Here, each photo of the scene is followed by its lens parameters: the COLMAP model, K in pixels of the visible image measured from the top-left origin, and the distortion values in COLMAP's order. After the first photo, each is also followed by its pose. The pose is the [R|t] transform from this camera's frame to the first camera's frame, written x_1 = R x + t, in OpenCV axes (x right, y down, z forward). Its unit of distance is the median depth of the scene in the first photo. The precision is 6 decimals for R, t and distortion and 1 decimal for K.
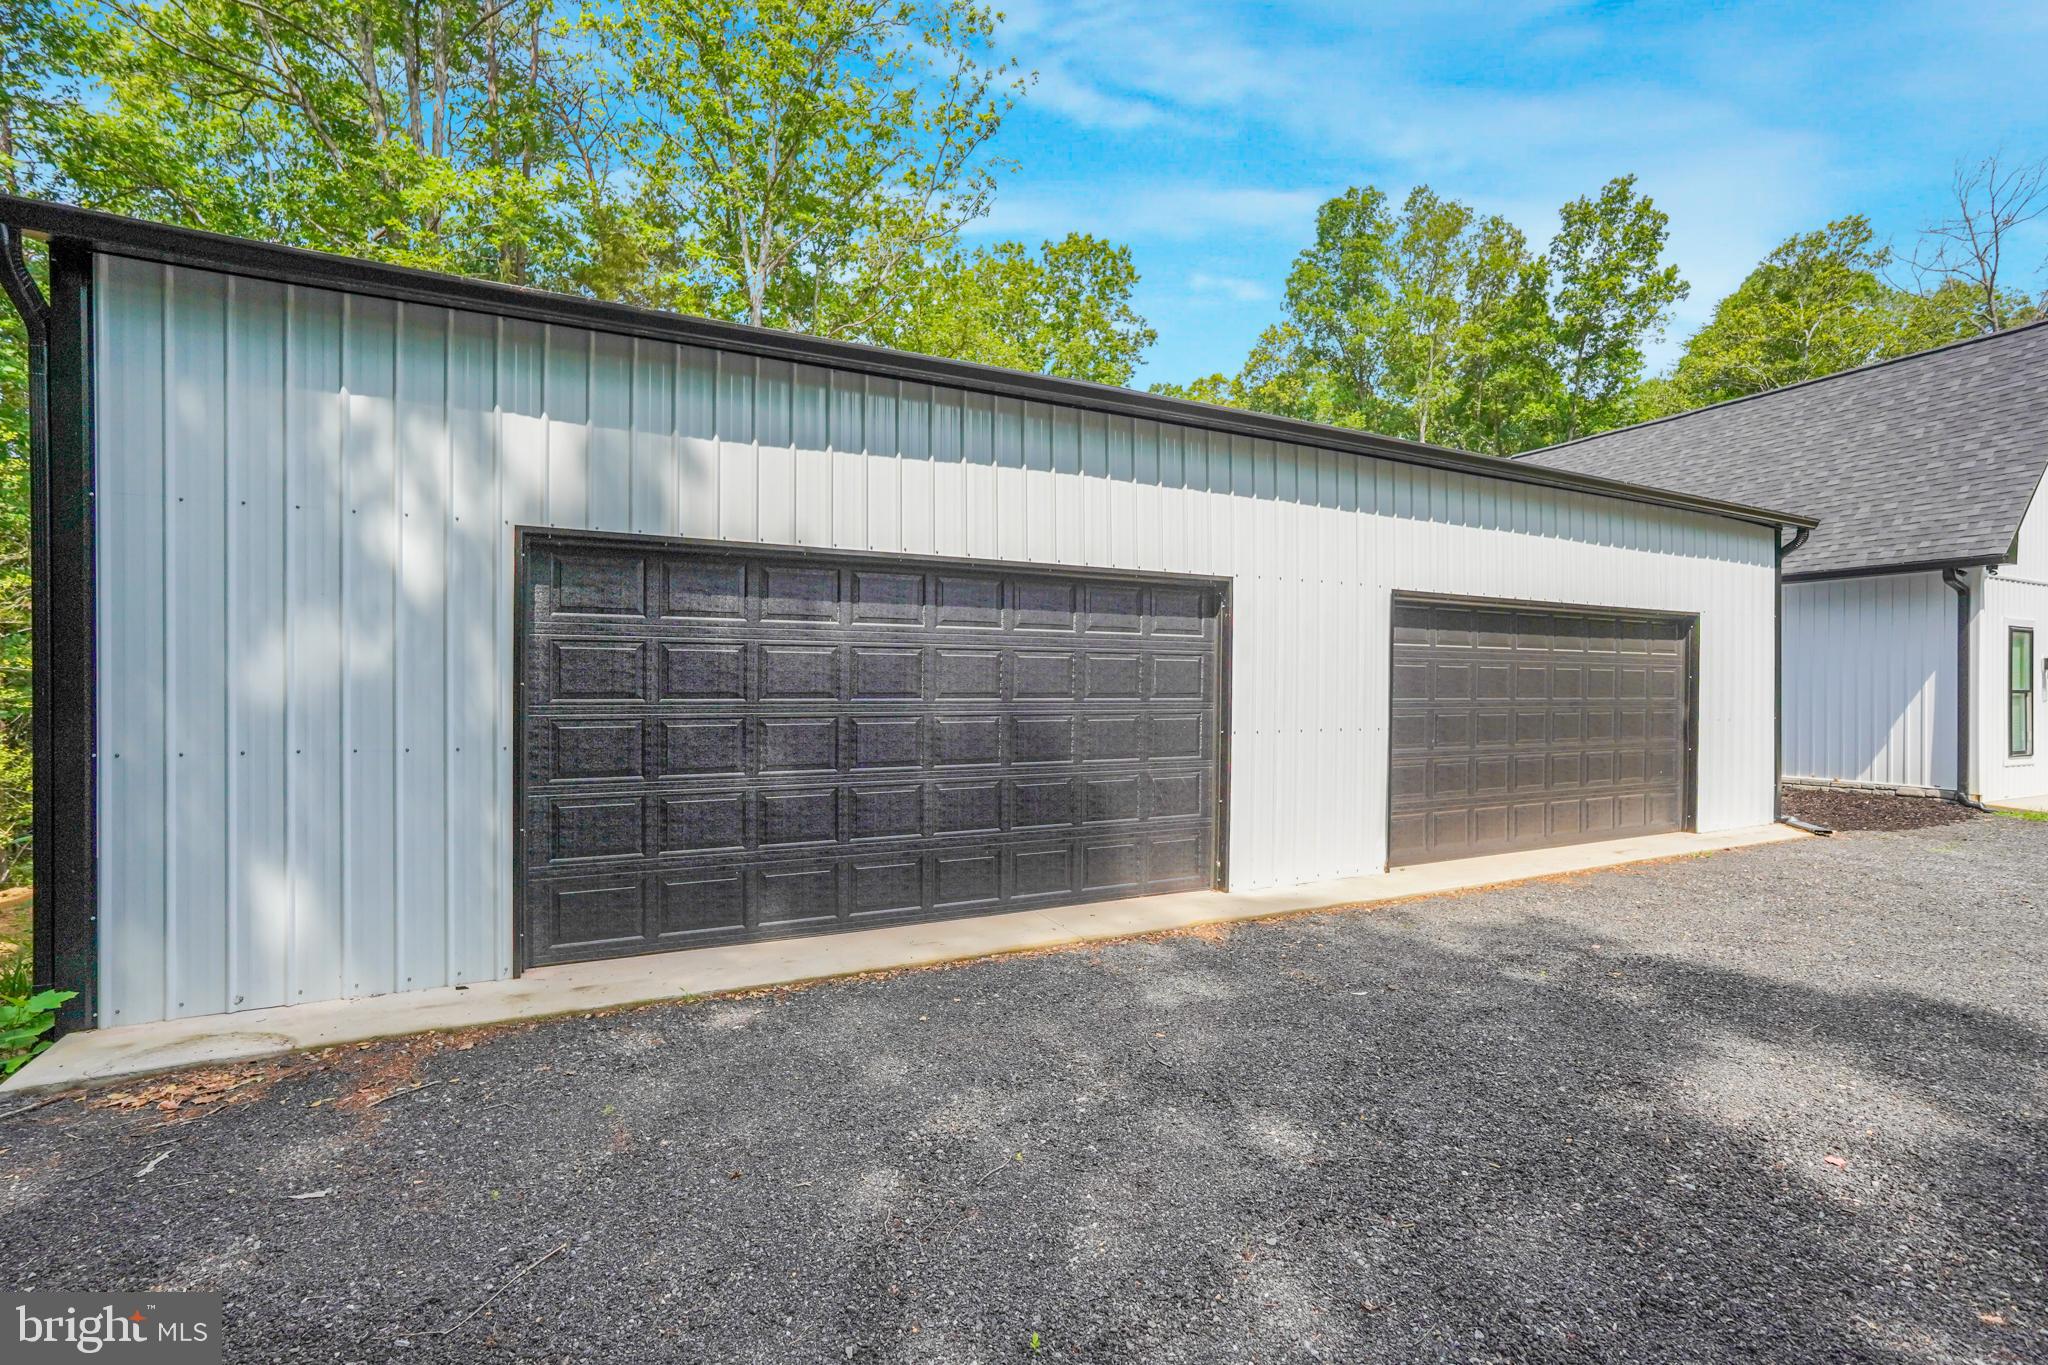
lens RADIAL K [[956.1, 0, 1029.4], [0, 956.1, 691.1], [0, 0, 1]] dist [0.012359, 0.001744]
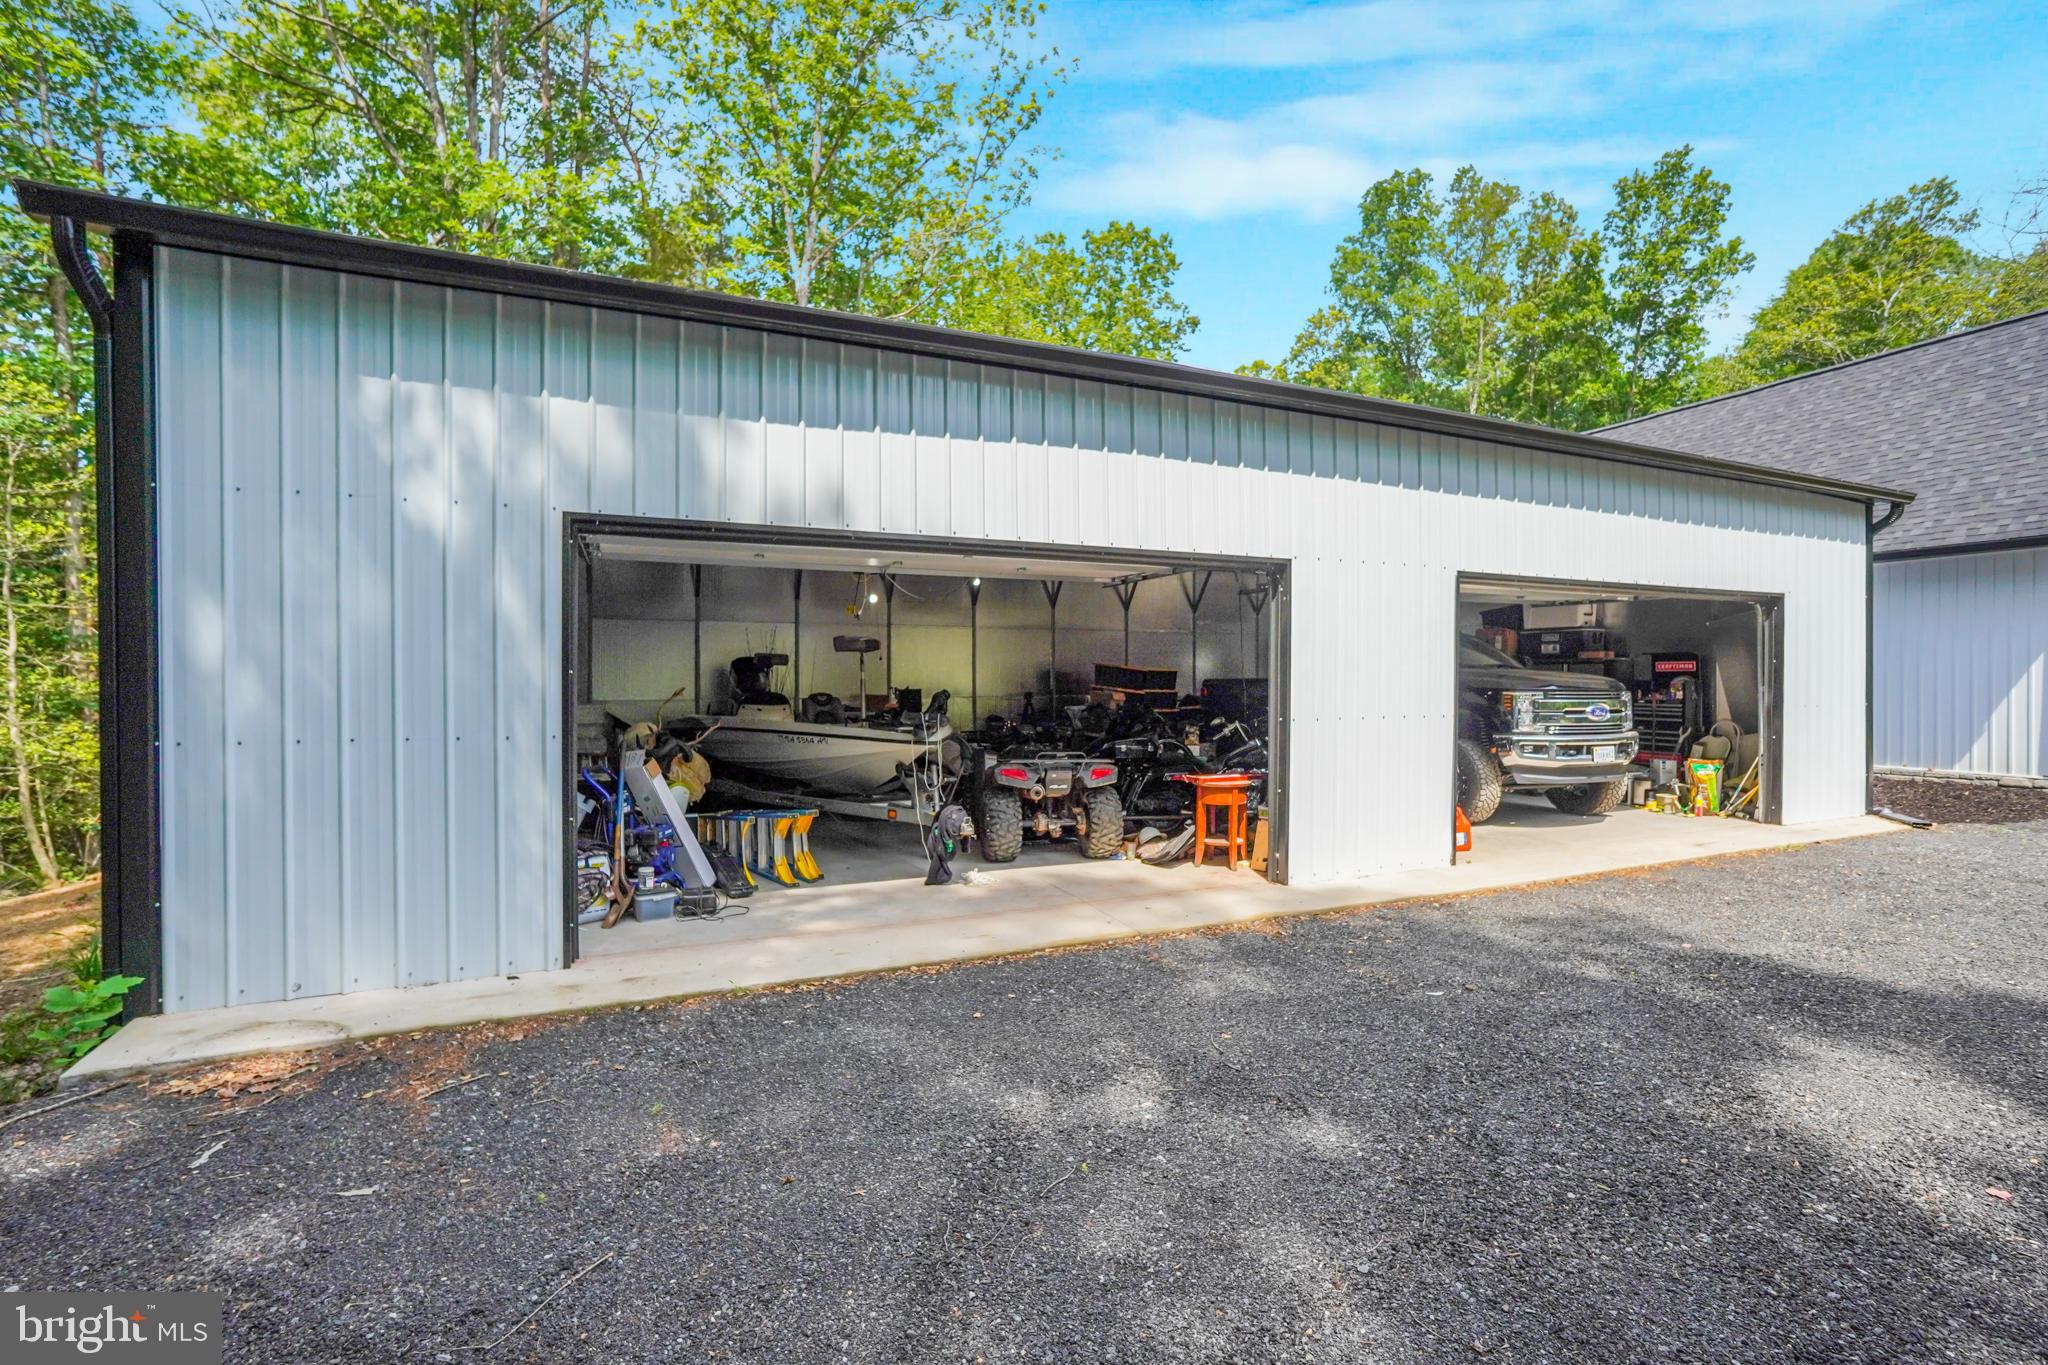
lens RADIAL K [[945.1, 0, 1024.0], [0, 945.1, 682.5], [0, 0, 1]] dist [0.003248, 0.010030]
pose [[0.998887, -0.004190, -0.046971, -0.014197], [0.004193, 0.999991, -0.000032, 0.005585], [0.046971, -0.000165, 0.998896, 0.040683]]
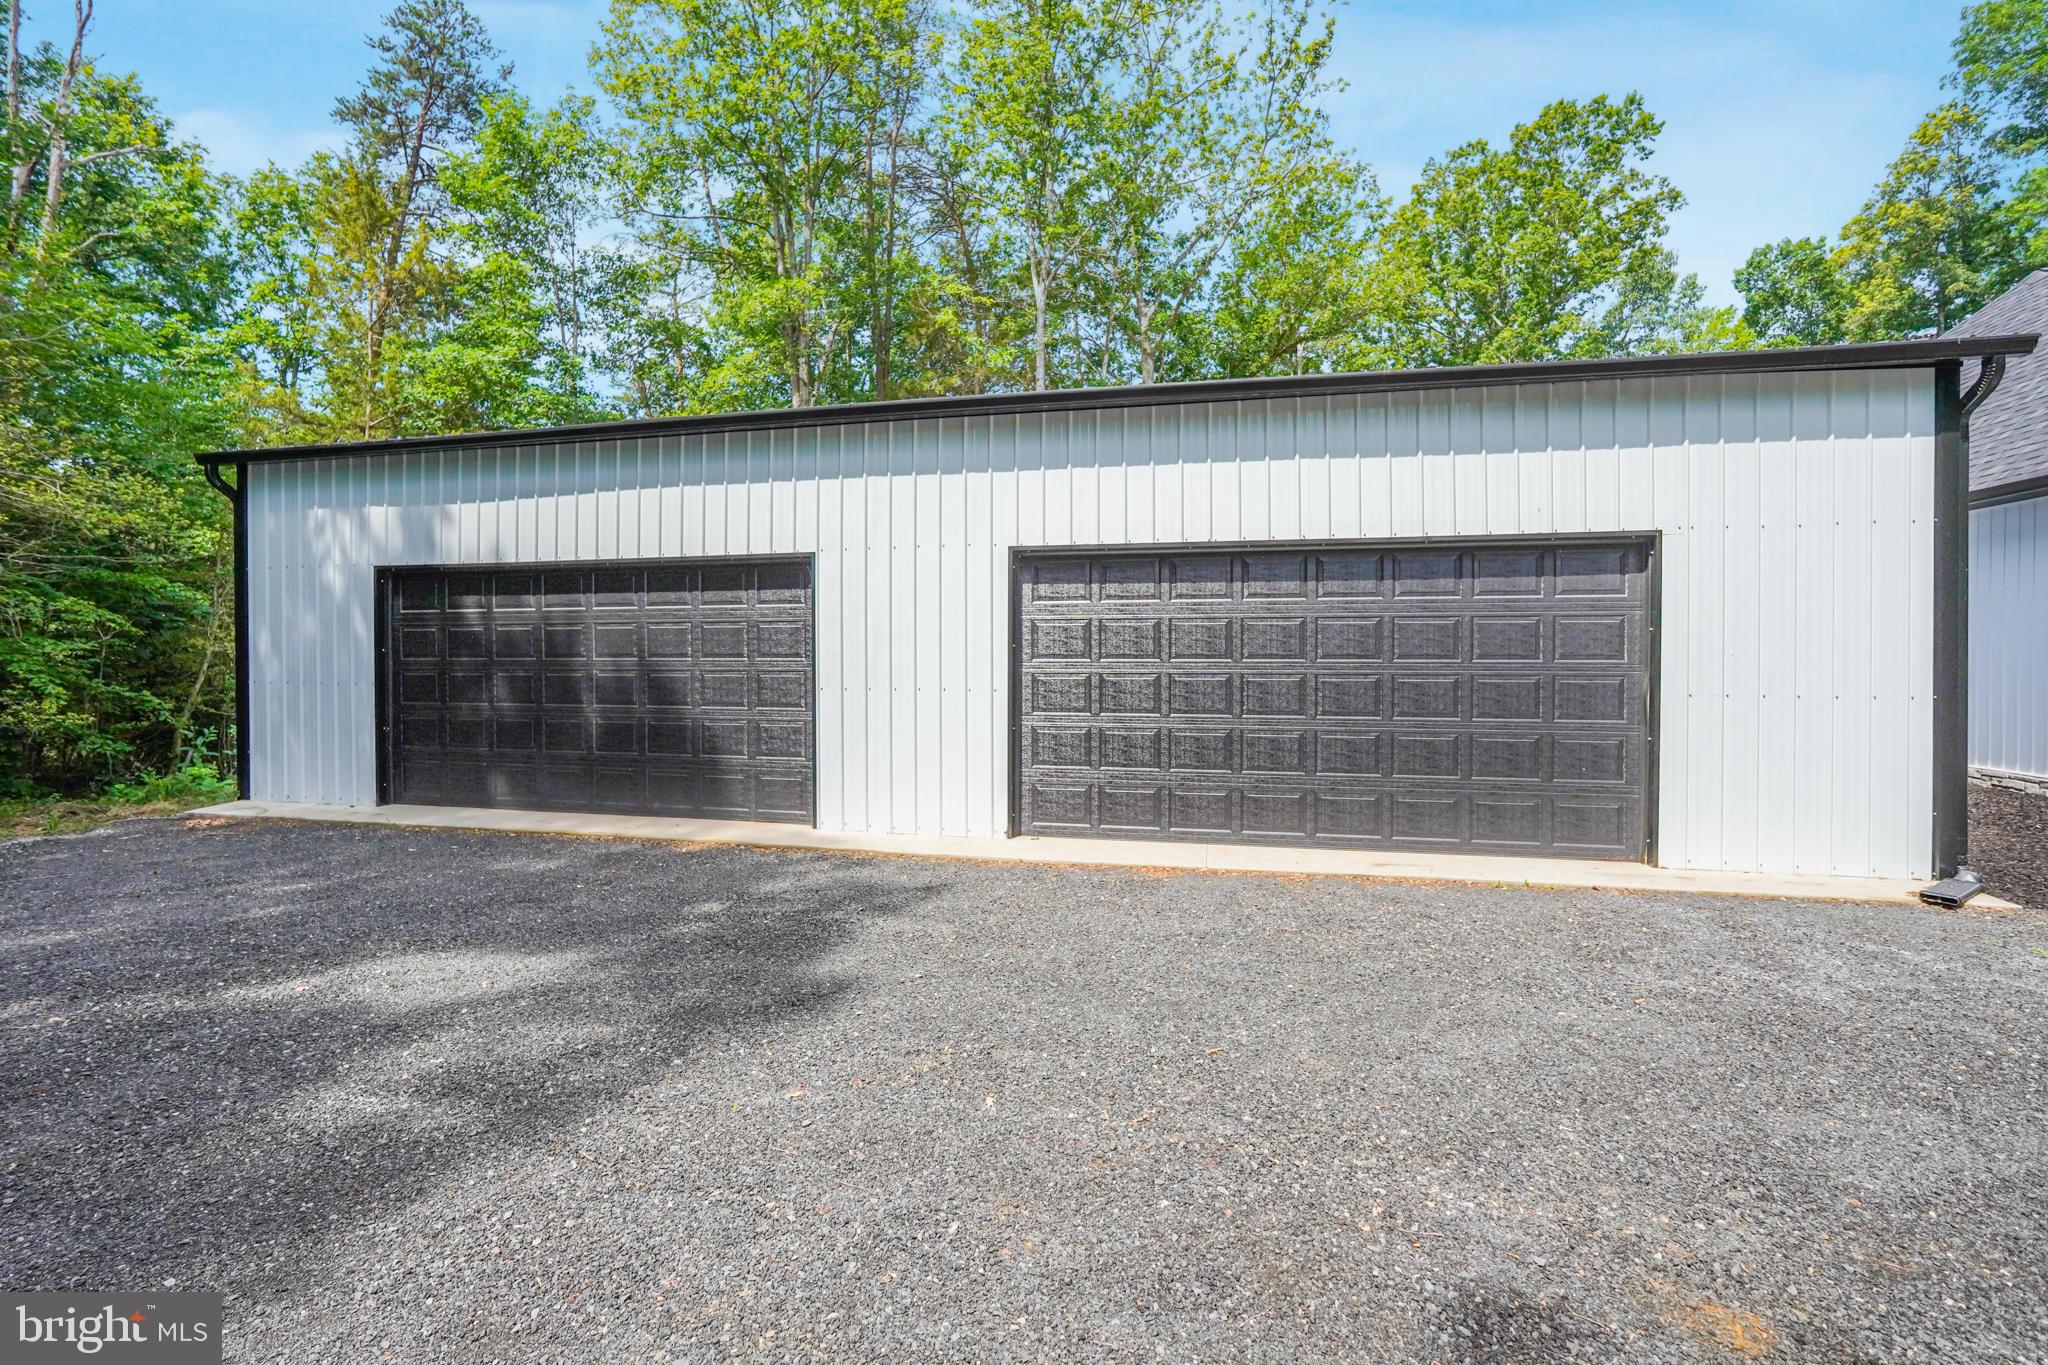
lens RADIAL K [[926.2, 0, 1020.8], [0, 926.2, 691.3], [0, 0, 1]] dist [-0.000622, 0.000424]
pose [[0.750488, 0.015828, -0.660694, 1.150739], [-0.004240, 0.999808, 0.019135, 0.026276], [0.660870, -0.011559, 0.750411, 0.349548]]
